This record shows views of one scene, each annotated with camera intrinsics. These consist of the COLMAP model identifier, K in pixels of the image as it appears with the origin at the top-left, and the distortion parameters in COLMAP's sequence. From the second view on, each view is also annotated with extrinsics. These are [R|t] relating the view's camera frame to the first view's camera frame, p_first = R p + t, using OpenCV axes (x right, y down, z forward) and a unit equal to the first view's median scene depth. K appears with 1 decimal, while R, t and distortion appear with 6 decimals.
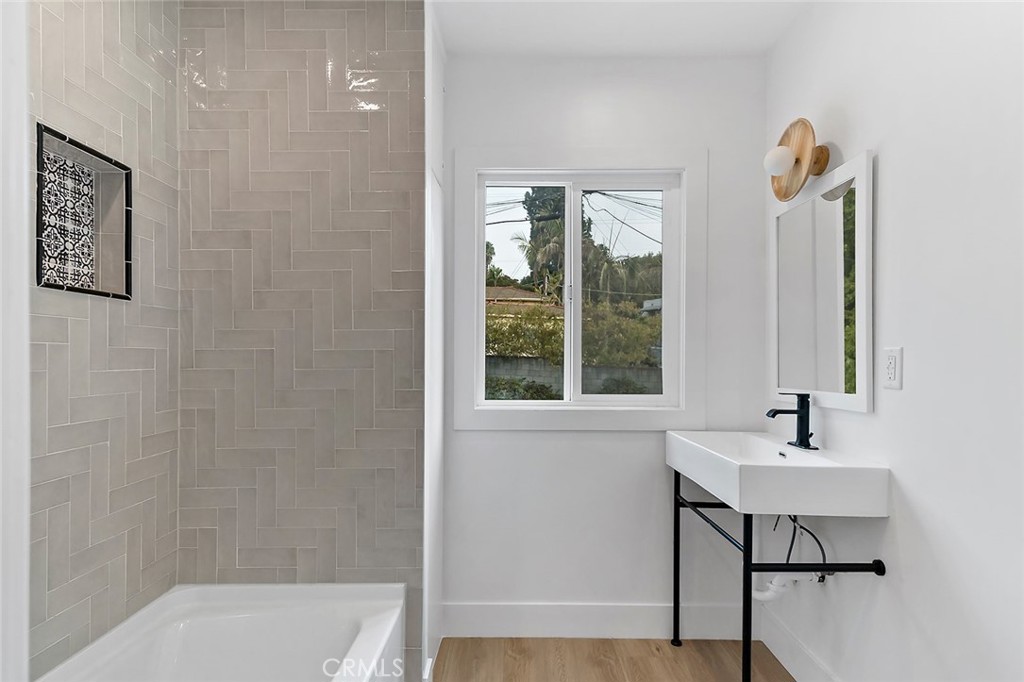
lens RADIAL K [[559.9, 0, 511.7], [0, 559.9, 365.4], [0, 0, 1]] dist [0.001099, 0.000174]
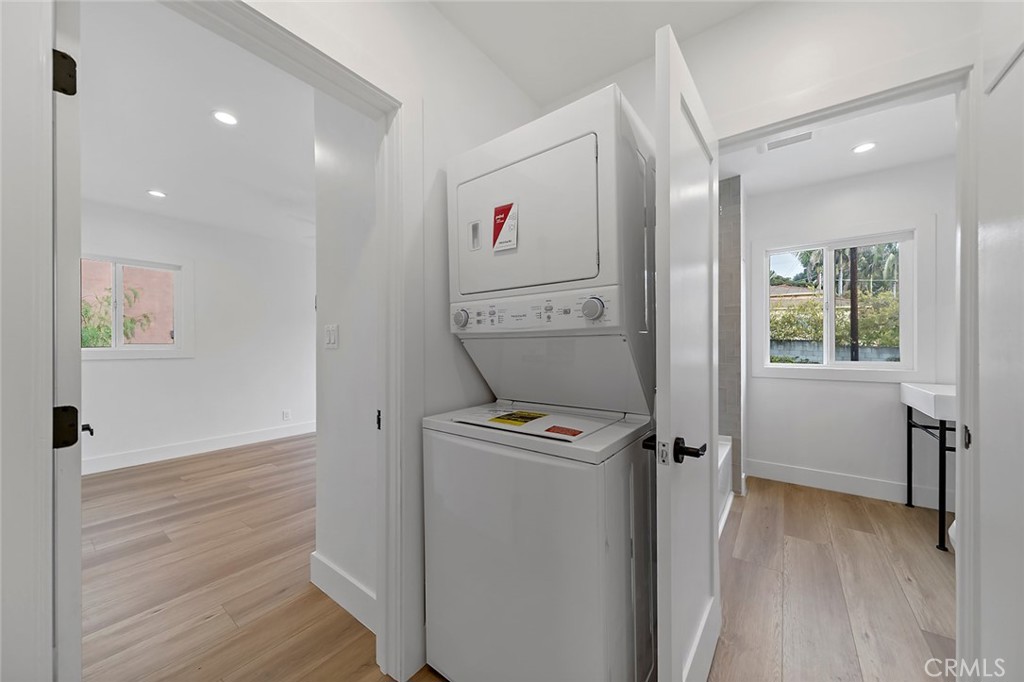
lens RADIAL K [[367.4, 0, 511.1], [0, 367.4, 345.1], [0, 0, 1]] dist [0.010728, -0.000104]
pose [[0.803966, -0.005820, -0.594646, -0.007373], [0.001991, 0.999973, -0.007096, 0.006367], [0.594671, 0.004521, 0.803956, -0.618416]]
